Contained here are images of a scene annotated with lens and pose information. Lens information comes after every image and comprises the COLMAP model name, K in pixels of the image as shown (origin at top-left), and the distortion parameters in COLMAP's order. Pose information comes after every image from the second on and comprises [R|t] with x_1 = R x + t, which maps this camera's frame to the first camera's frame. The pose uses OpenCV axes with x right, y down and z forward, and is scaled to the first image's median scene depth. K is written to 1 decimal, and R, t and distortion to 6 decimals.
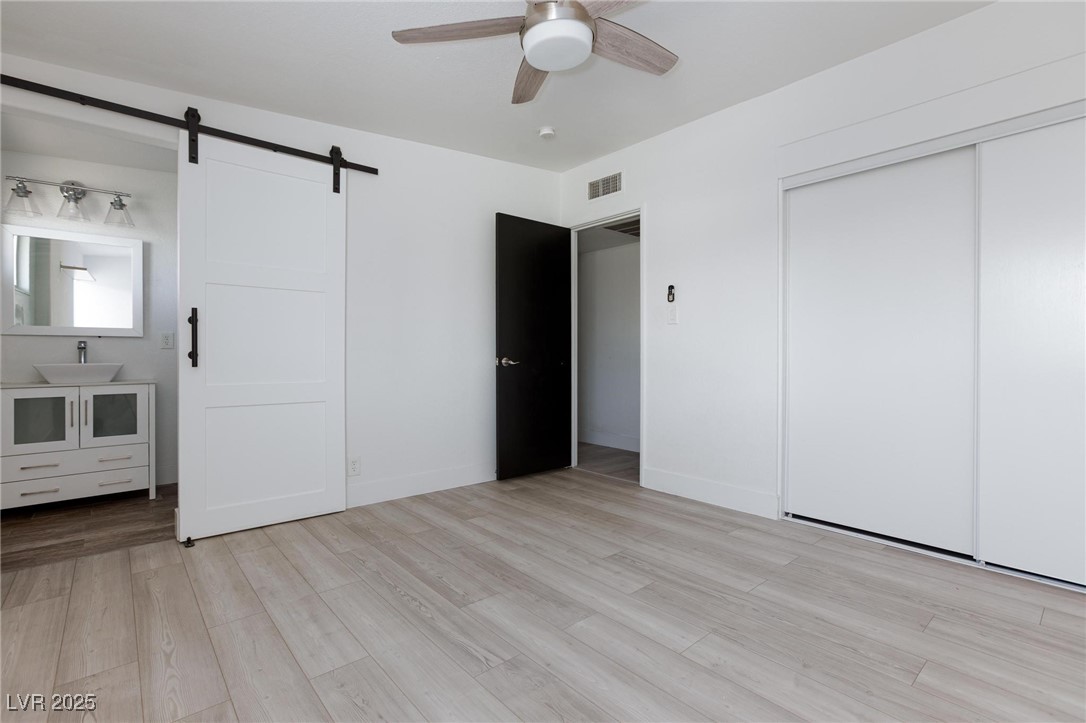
lens RADIAL K [[509.7, 0, 543.2], [0, 509.7, 358.5], [0, 0, 1]] dist [-0.011403, 0.001204]
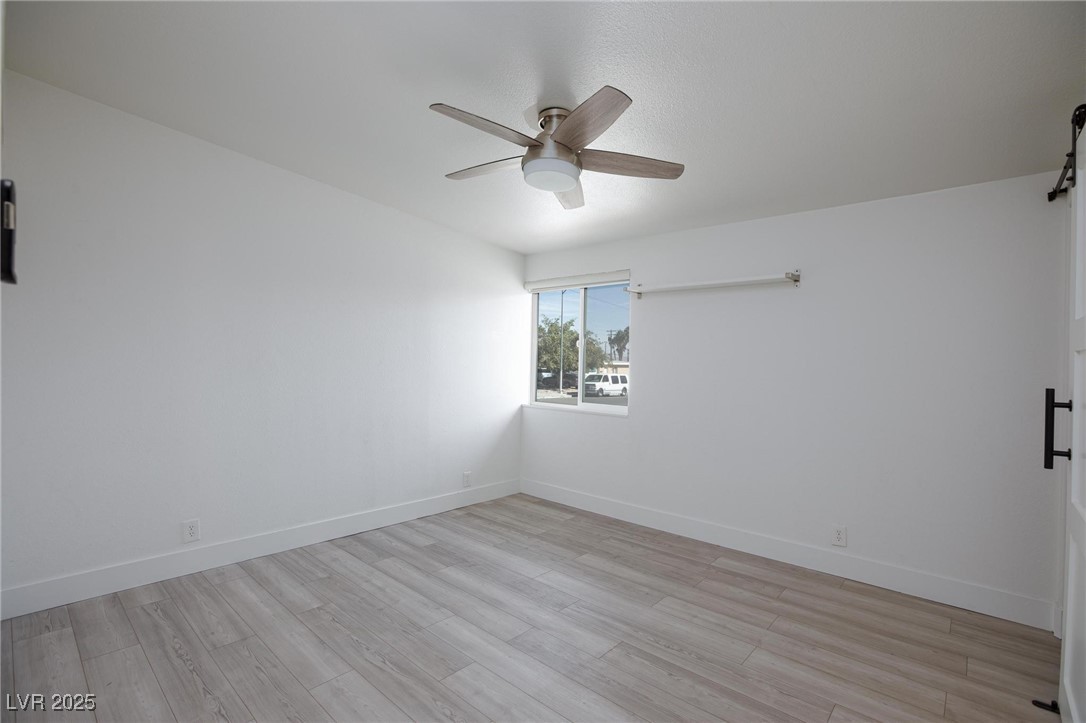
lens RADIAL K [[509.7, 0, 542.4], [0, 509.7, 360.5], [0, 0, 1]] dist [-0.011403, 0.001204]
pose [[-0.992856, -0.022818, -0.117117, 0.169685], [-0.024086, 0.999666, 0.009418, -0.166411], [0.116863, 0.012172, -0.993073, 2.083163]]
